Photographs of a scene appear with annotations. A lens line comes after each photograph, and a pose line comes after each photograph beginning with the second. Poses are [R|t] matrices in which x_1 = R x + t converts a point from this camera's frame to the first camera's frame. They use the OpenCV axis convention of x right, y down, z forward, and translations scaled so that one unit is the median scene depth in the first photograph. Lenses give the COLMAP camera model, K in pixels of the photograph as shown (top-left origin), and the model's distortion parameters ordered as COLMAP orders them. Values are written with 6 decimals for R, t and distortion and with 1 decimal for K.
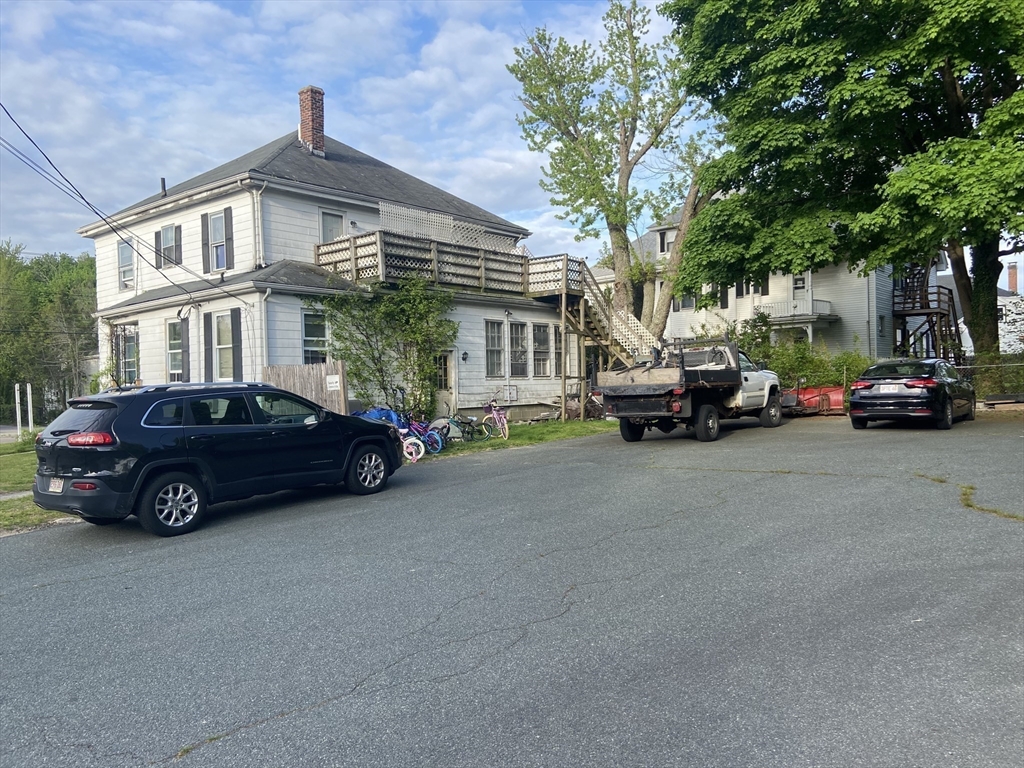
lens RADIAL K [[775.7, 0, 511.2], [0, 775.7, 385.5], [0, 0, 1]] dist [0.084511, -0.088663]
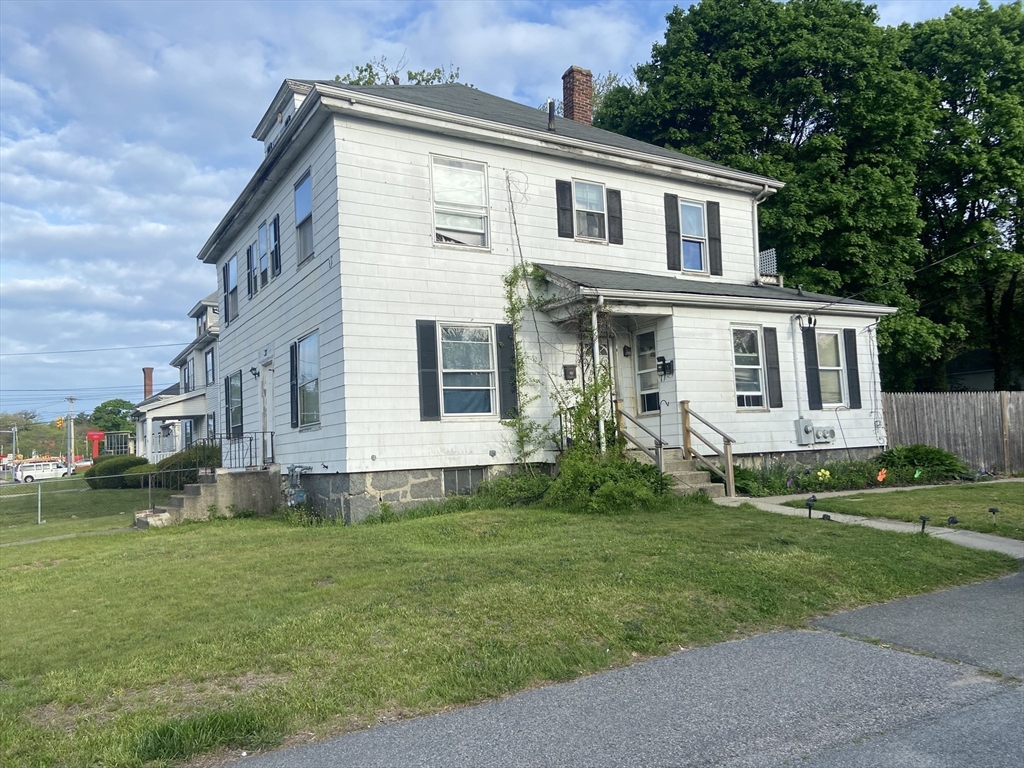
lens RADIAL K [[775.7, 0, 505.9], [0, 775.7, 389.9], [0, 0, 1]] dist [0.084511, -0.088663]
pose [[0.324339, 0.086782, 0.941952, -1.188018], [0.040208, 0.993618, -0.105386, 0.048324], [-0.945086, 0.072055, 0.318779, 0.954264]]
